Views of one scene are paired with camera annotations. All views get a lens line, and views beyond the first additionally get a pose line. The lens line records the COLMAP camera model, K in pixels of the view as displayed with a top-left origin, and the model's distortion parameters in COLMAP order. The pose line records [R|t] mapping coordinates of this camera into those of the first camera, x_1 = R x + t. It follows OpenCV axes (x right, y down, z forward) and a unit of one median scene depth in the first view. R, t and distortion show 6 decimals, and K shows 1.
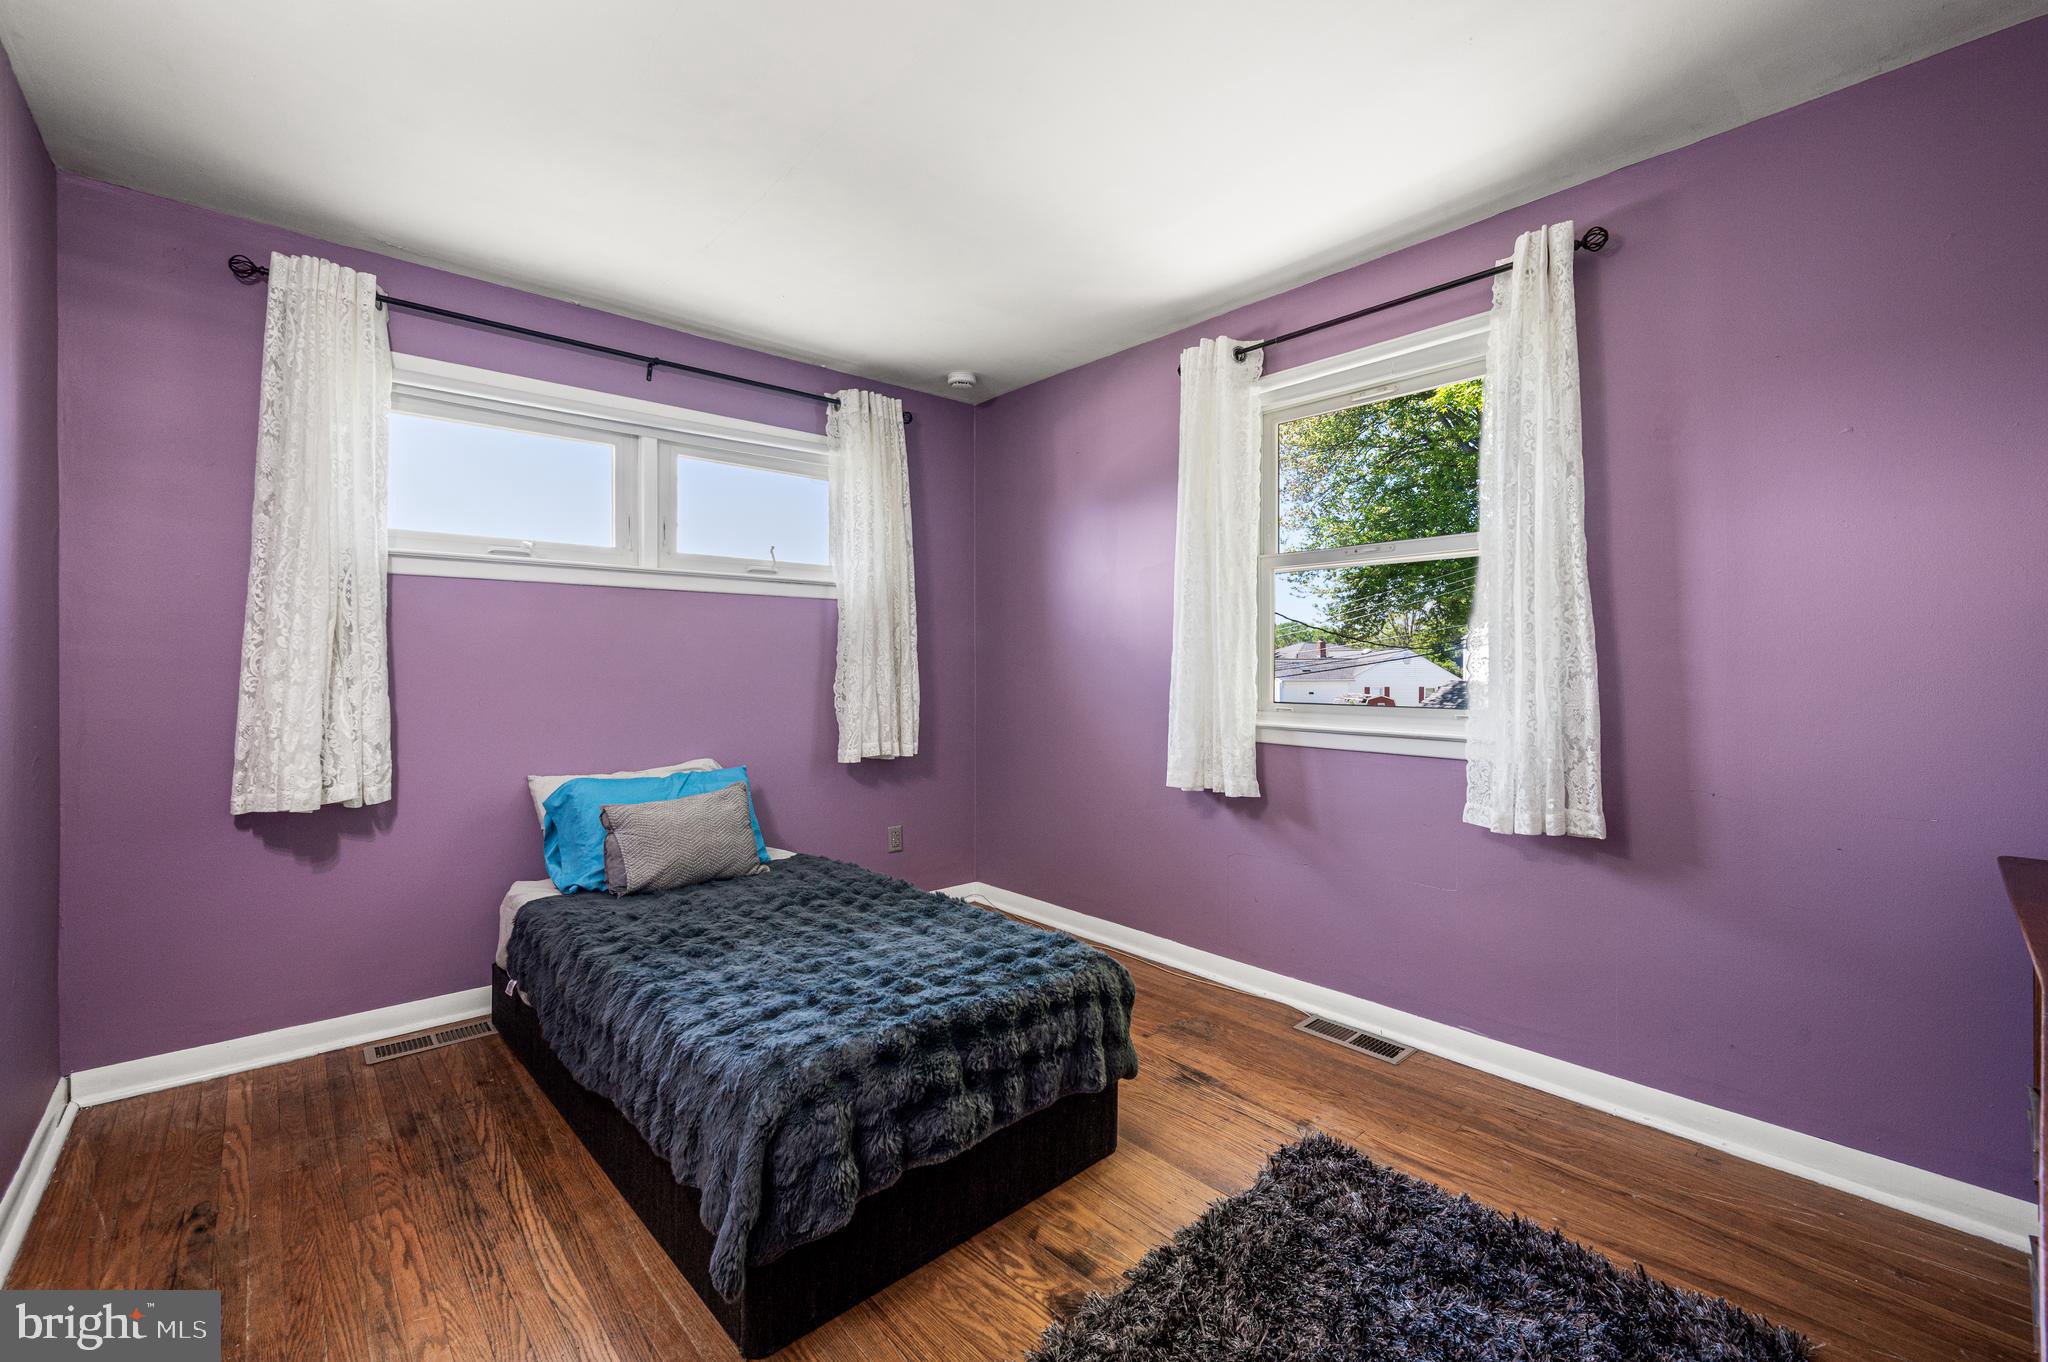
lens RADIAL K [[865.4, 0, 1031.7], [0, 865.4, 673.0], [0, 0, 1]] dist [0.002901, 0.000210]
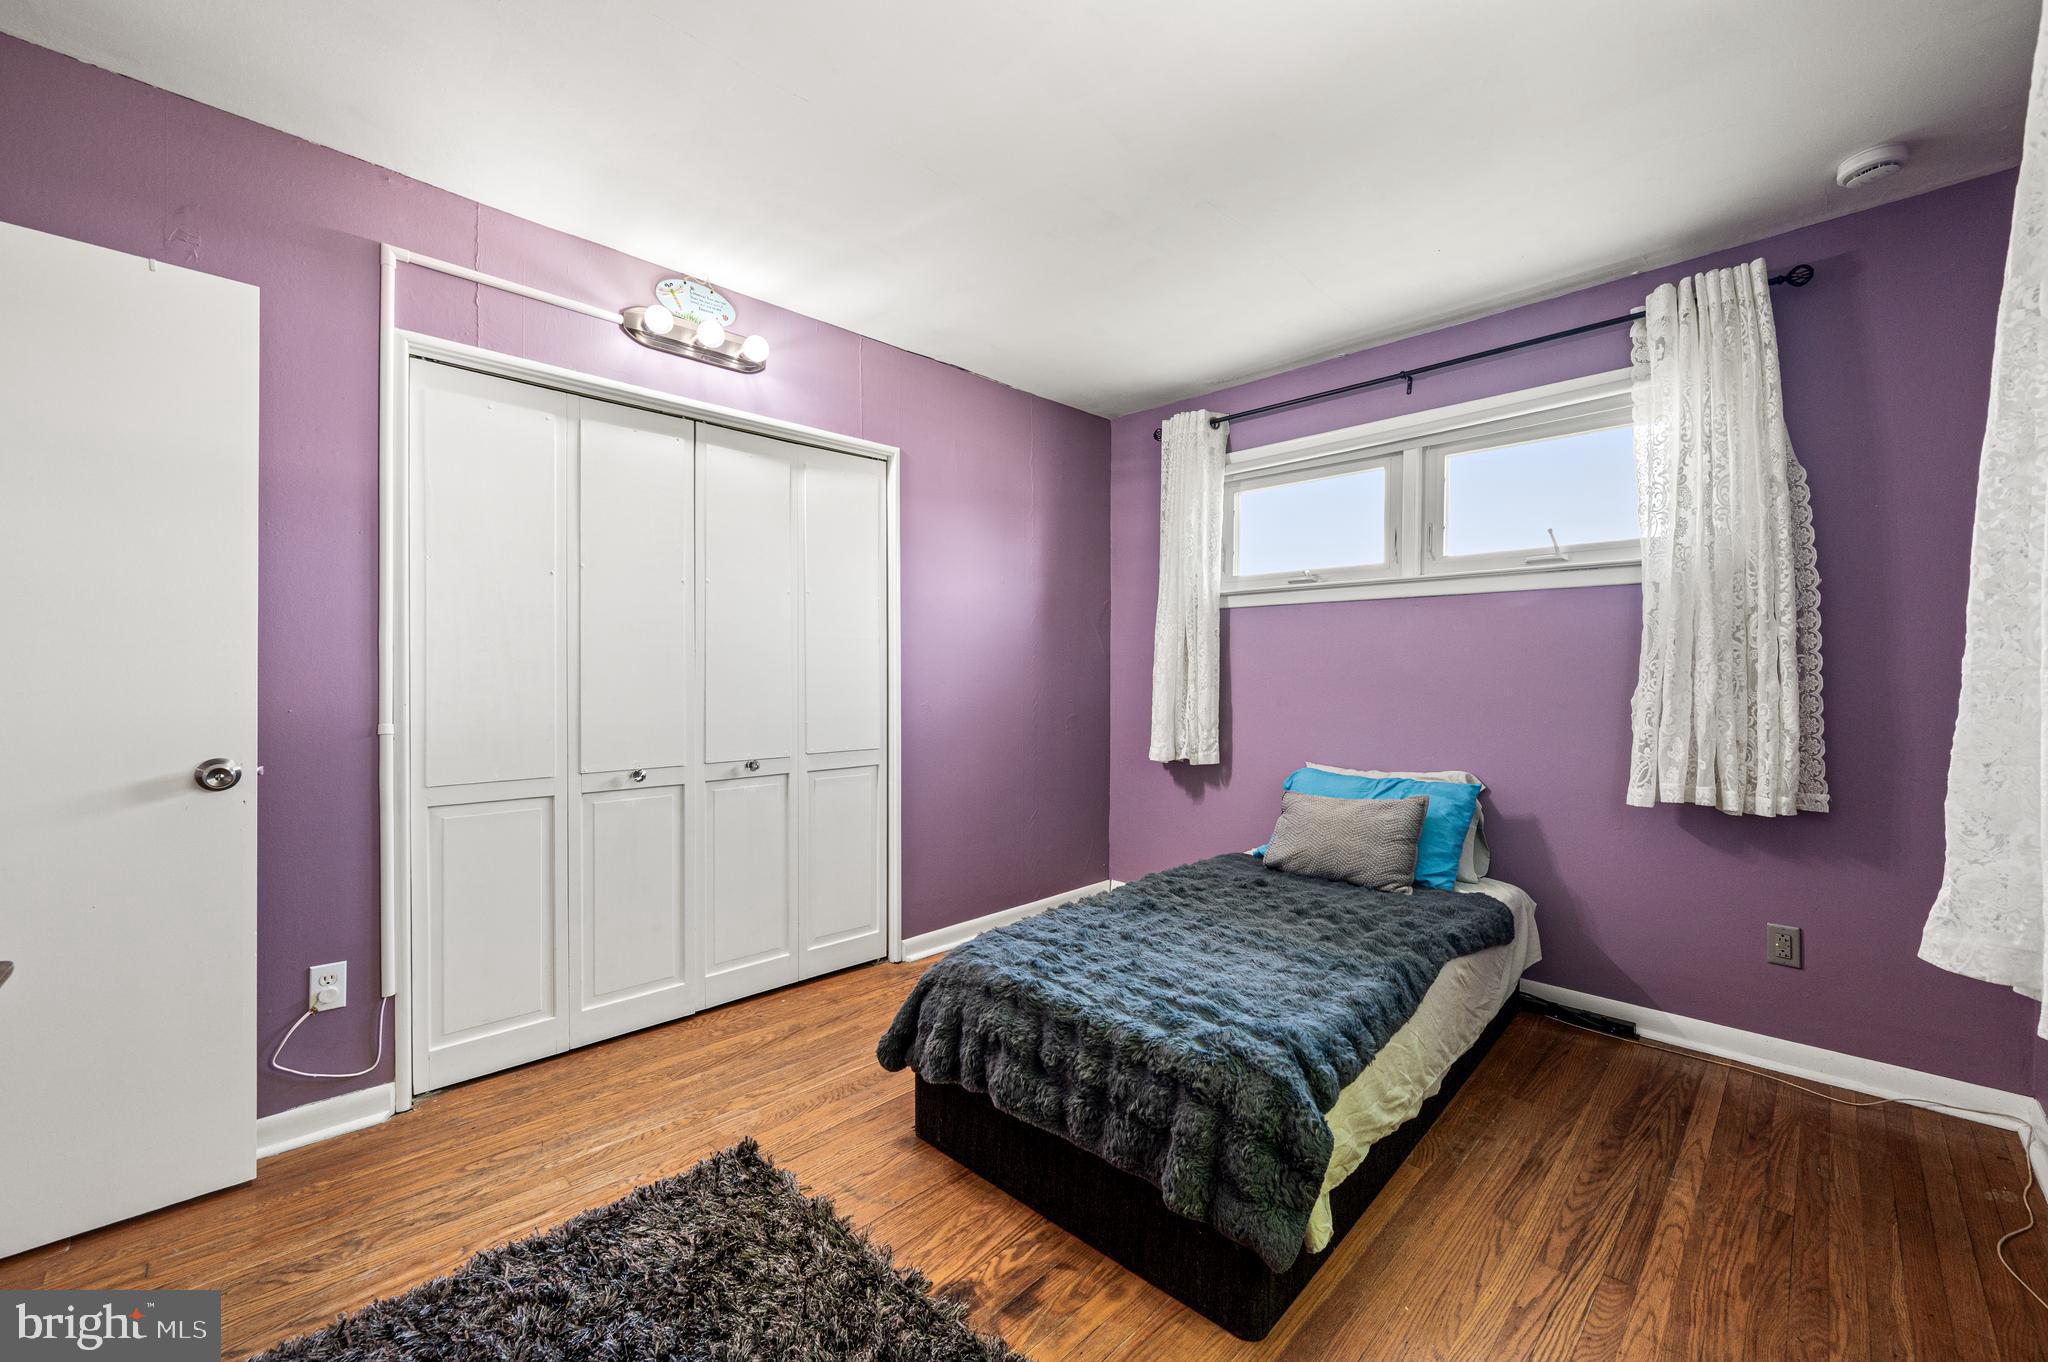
lens RADIAL K [[797.2, 0, 1024.0], [0, 797.2, 681.0], [0, 0, 1]] dist [0.001062, 0.000053]
pose [[0.055753, 0.010644, -0.998388, 0.564676], [-0.017718, 0.999796, 0.009670, 0.000553], [0.998287, 0.017150, 0.055930, 0.588032]]
